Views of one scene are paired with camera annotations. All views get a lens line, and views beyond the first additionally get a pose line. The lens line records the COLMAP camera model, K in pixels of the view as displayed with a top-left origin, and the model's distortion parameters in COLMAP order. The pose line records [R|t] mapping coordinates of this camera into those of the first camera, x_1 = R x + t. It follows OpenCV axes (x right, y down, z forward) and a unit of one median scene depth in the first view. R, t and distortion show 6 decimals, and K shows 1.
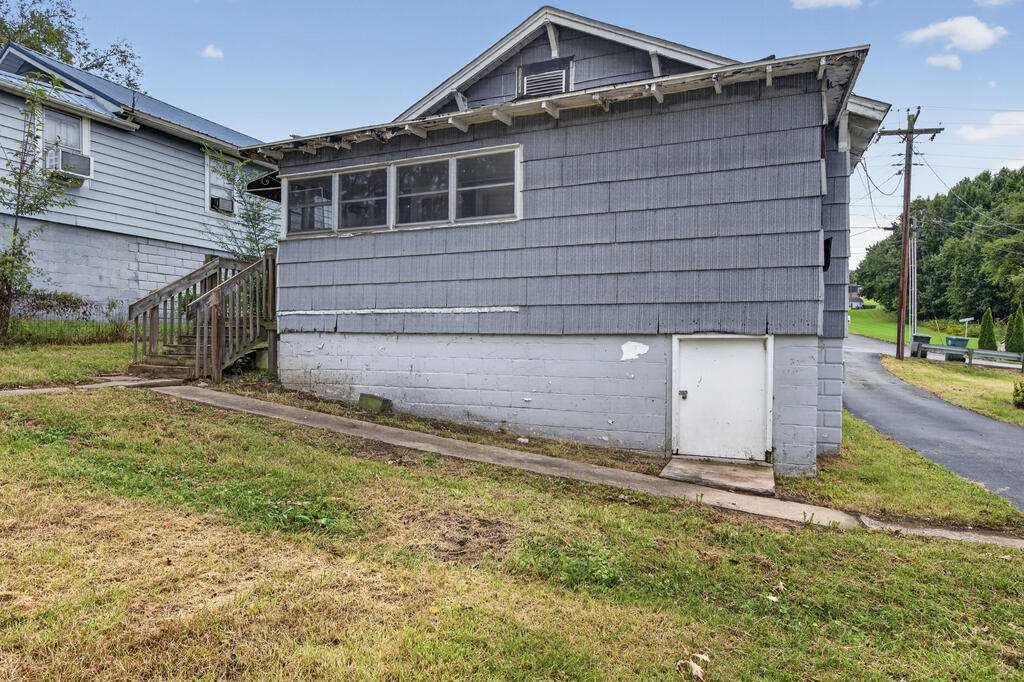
lens RADIAL K [[591.1, 0, 512.0], [0, 591.1, 341.0], [0, 0, 1]] dist [-0.004135, -0.000673]
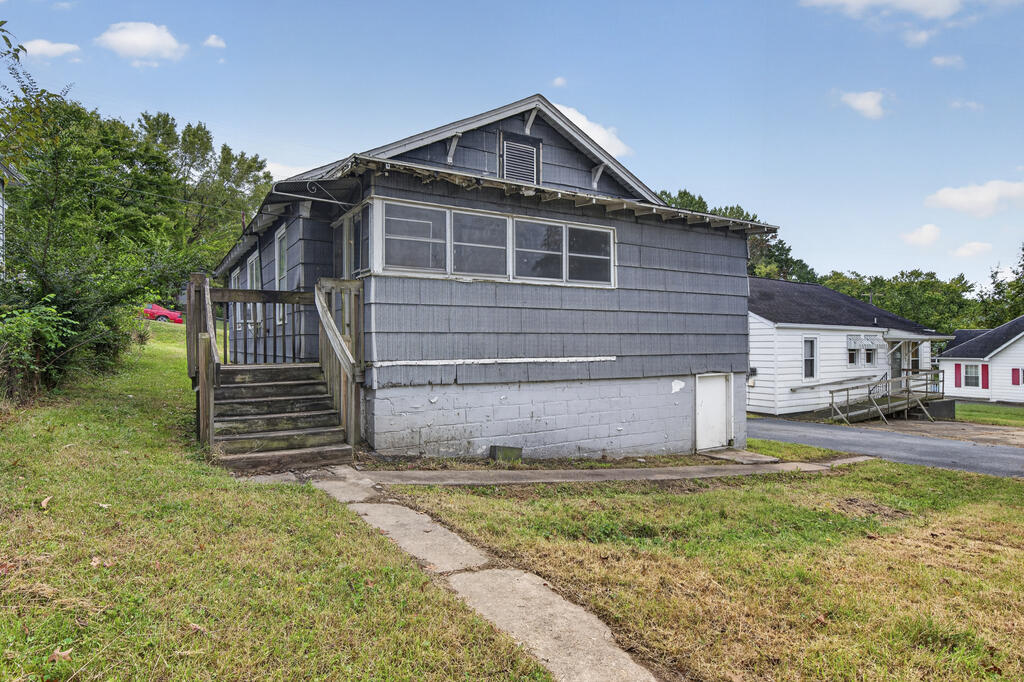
lens RADIAL K [[591.1, 0, 512.0], [0, 591.1, 341.0], [0, 0, 1]] dist [-0.004135, -0.000673]
pose [[0.556310, -0.006275, 0.830951, -1.094529], [0.006416, 0.999974, 0.003256, -0.091125], [-0.830950, 0.003520, 0.556335, 0.451639]]
